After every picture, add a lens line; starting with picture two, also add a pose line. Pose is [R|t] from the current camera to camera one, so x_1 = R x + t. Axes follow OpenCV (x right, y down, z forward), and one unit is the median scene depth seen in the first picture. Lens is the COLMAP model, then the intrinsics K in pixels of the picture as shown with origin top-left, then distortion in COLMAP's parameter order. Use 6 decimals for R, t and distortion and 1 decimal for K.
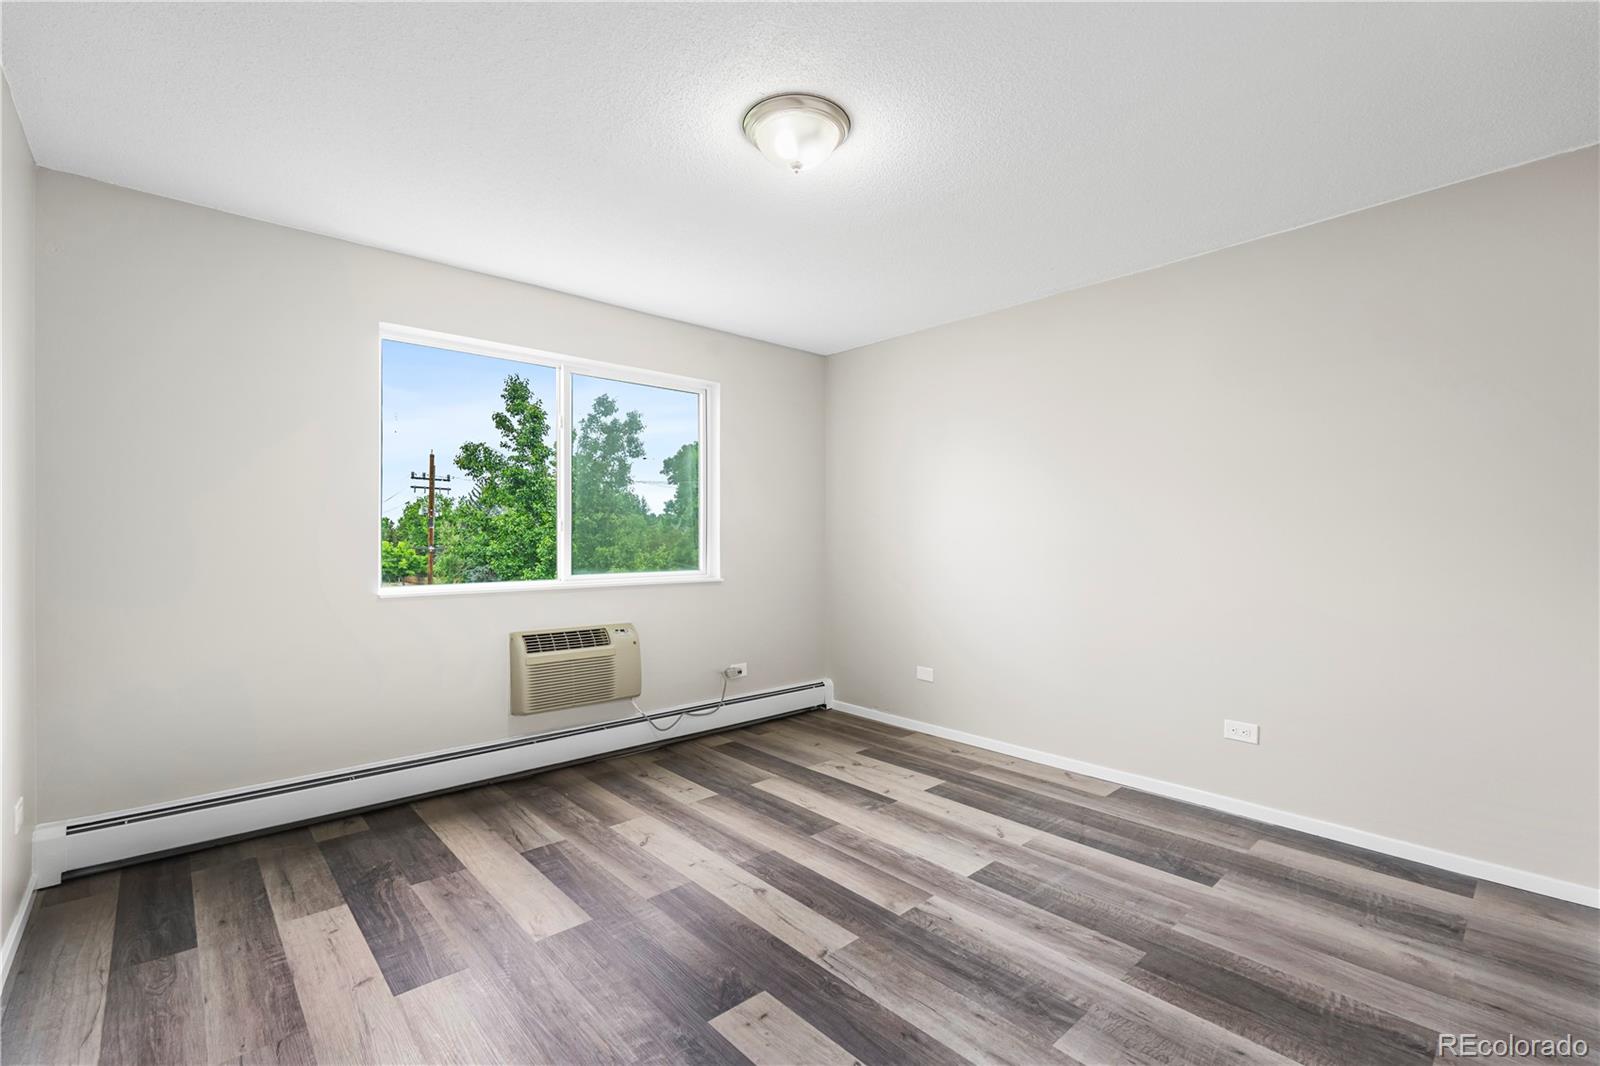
lens RADIAL K [[703.1, 0, 801.8], [0, 703.1, 527.0], [0, 0, 1]] dist [-0.002468, -0.000012]
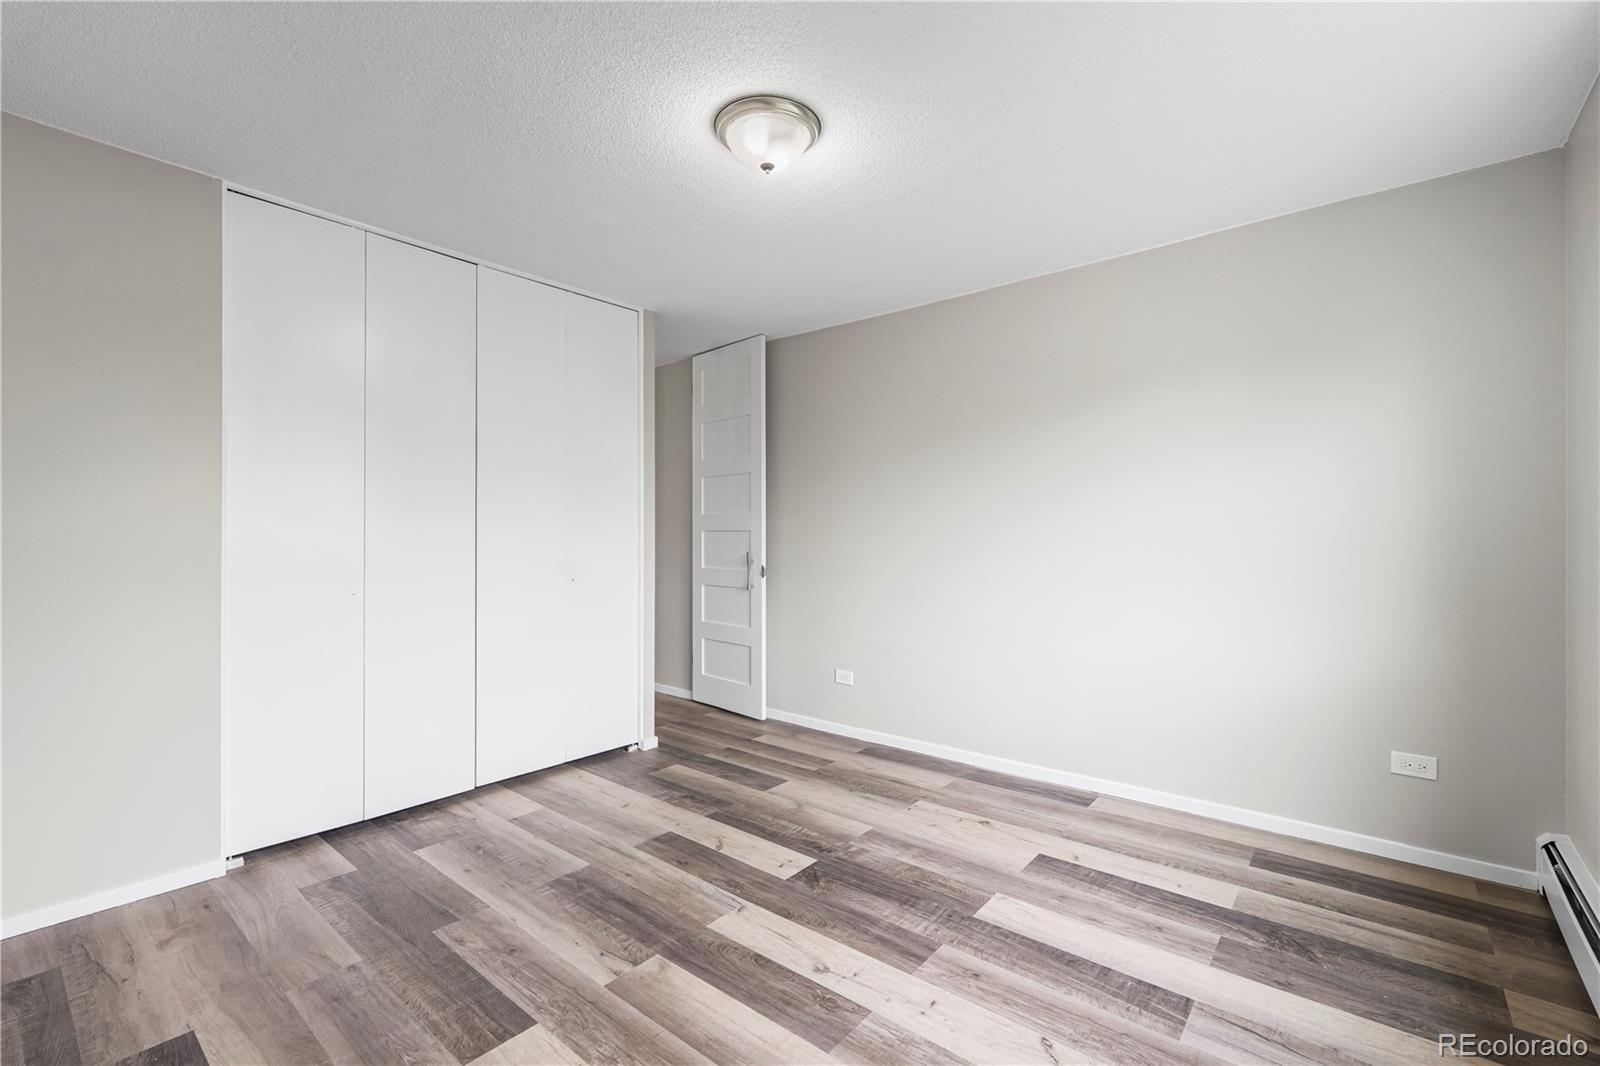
lens RADIAL K [[703.1, 0, 801.8], [0, 703.1, 527.0], [0, 0, 1]] dist [-0.002468, -0.000012]
pose [[-0.991238, -0.000146, -0.132090, 0.077324], [0.002666, 0.999774, -0.021109, 0.024979], [0.132063, -0.021276, -0.991013, 1.997696]]
